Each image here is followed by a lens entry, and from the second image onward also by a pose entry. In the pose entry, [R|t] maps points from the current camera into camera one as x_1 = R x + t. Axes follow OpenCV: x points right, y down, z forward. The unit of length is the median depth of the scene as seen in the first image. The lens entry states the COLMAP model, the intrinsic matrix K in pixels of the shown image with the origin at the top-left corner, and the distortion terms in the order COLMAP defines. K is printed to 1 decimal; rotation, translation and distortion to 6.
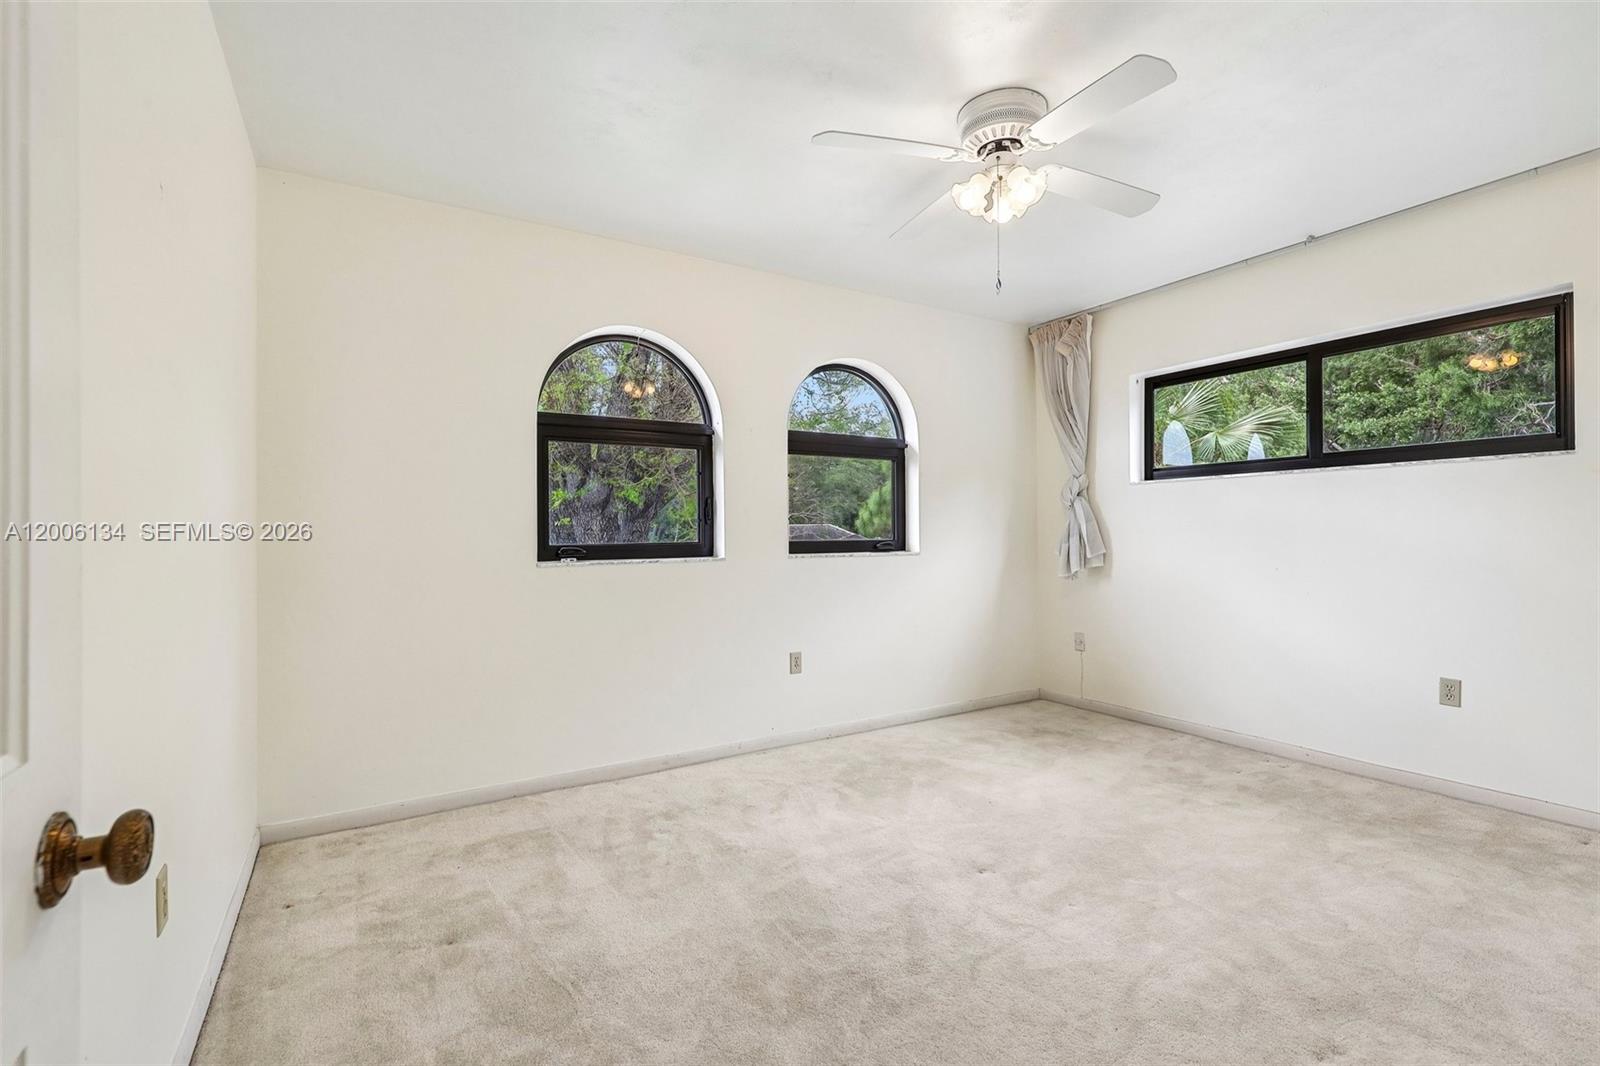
lens RADIAL K [[735.2, 0, 807.6], [0, 735.2, 536.2], [0, 0, 1]] dist [0.000410, -0.000758]
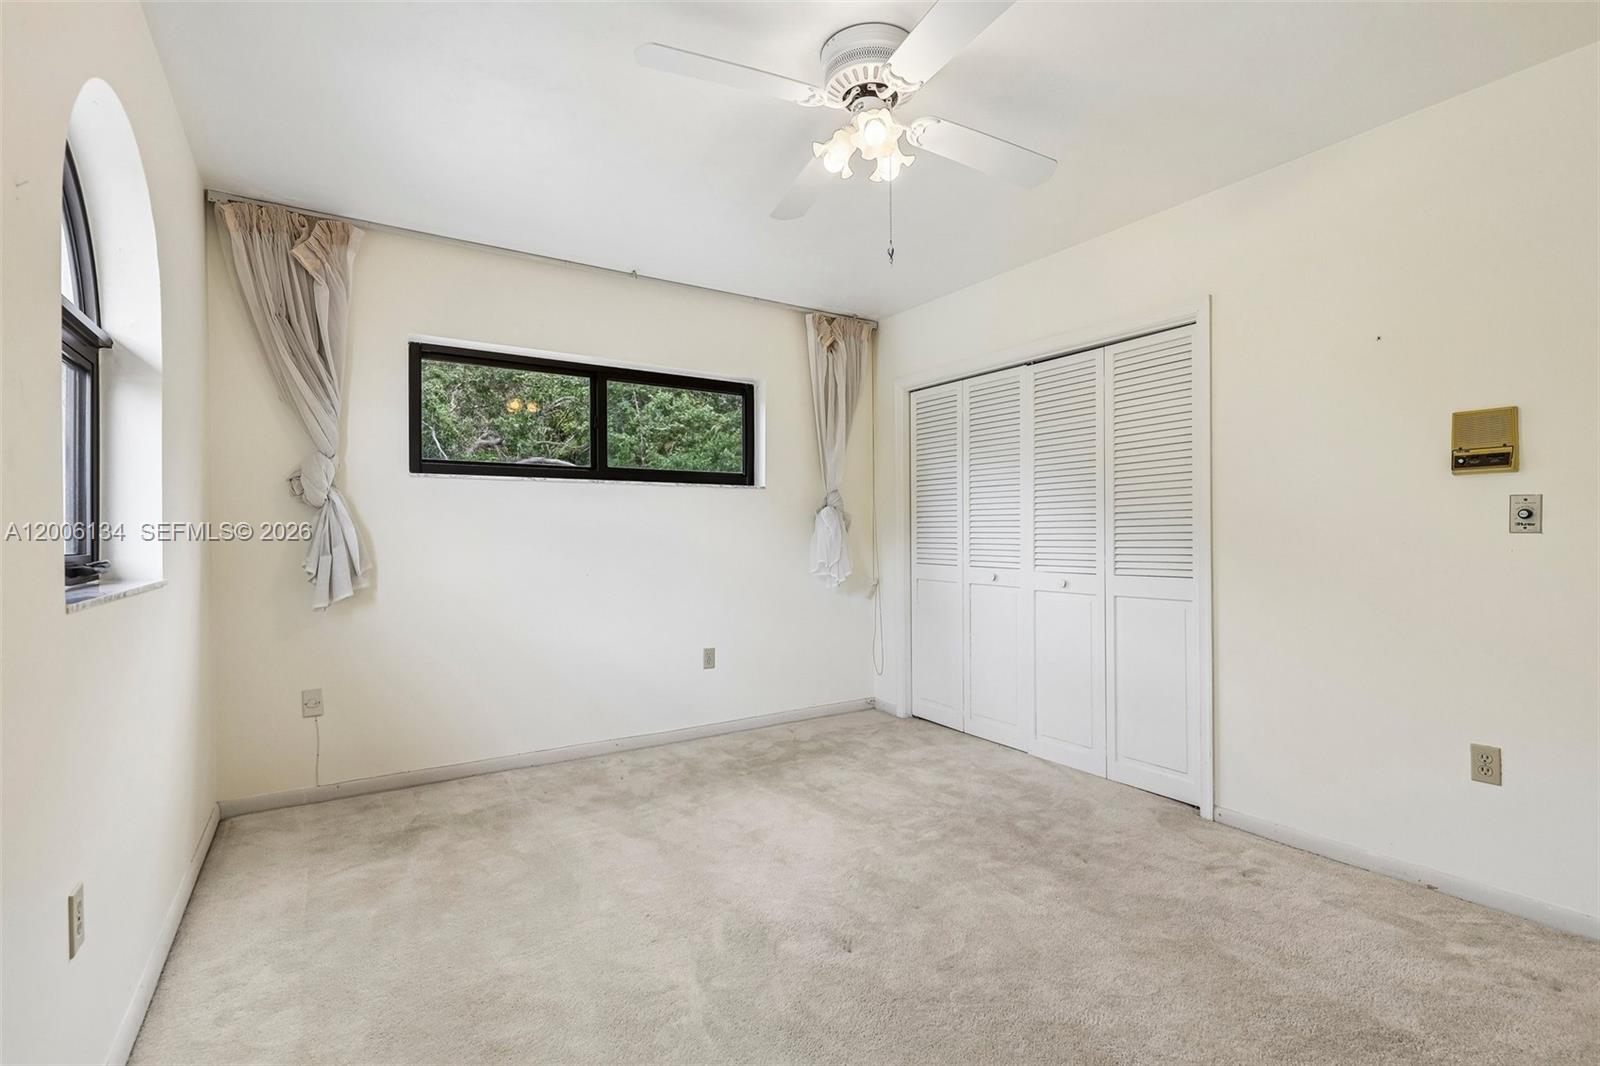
lens RADIAL K [[735.2, 0, 796.2], [0, 735.2, 534.3], [0, 0, 1]] dist [0.000410, -0.000758]
pose [[-0.024095, 0.008067, 0.999677, -0.413705], [0.006172, 0.999950, -0.007920, -0.001930], [-0.999691, 0.005979, -0.024143, 0.765087]]
